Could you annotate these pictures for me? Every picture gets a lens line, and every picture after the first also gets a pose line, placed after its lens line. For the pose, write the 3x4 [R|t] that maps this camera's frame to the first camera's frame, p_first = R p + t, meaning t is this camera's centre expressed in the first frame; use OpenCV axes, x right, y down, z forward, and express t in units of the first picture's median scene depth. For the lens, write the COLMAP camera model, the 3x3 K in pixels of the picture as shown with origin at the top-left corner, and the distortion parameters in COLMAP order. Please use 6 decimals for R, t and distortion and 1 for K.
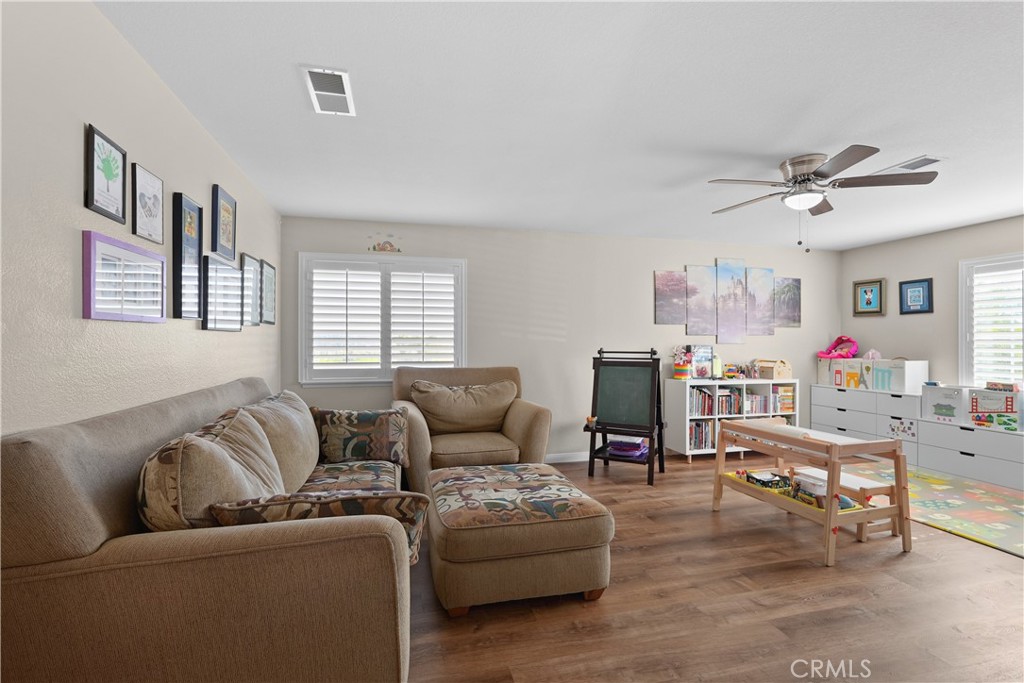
lens RADIAL K [[469.5, 0, 512.0], [0, 469.5, 341.5], [0, 0, 1]] dist [-0.003815, -0.000118]
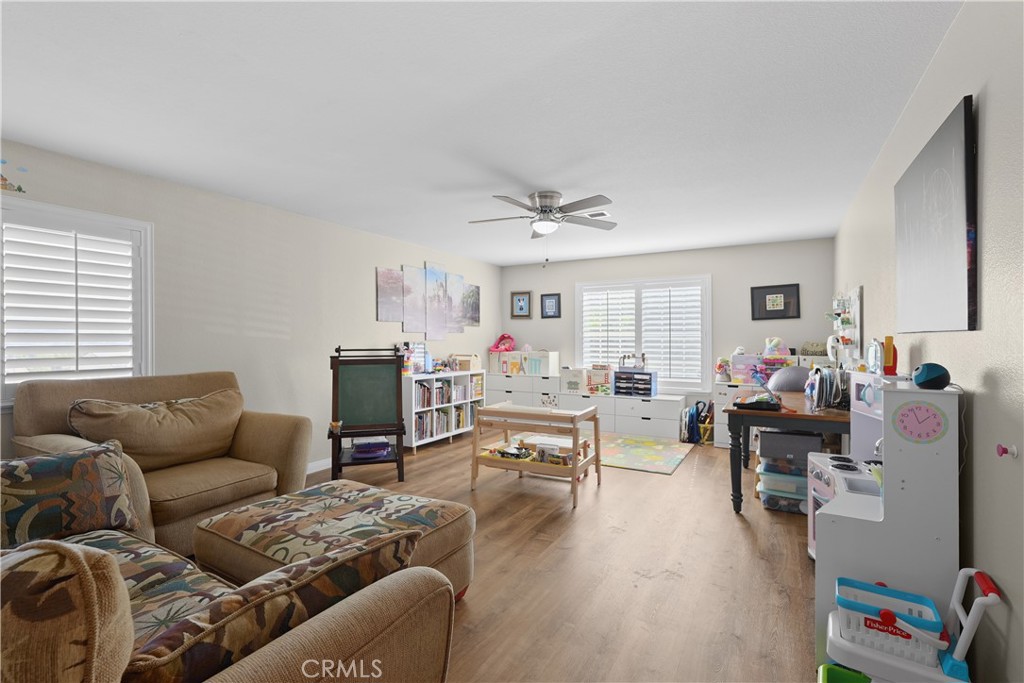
lens RADIAL K [[468.6, 0, 512.0], [0, 468.6, 341.5], [0, 0, 1]] dist [0.000182, 0.000973]
pose [[0.698070, -0.007075, 0.715995, -0.235604], [0.003308, 0.999972, 0.006655, 0.000594], [-0.716022, -0.002277, 0.698074, 0.120284]]
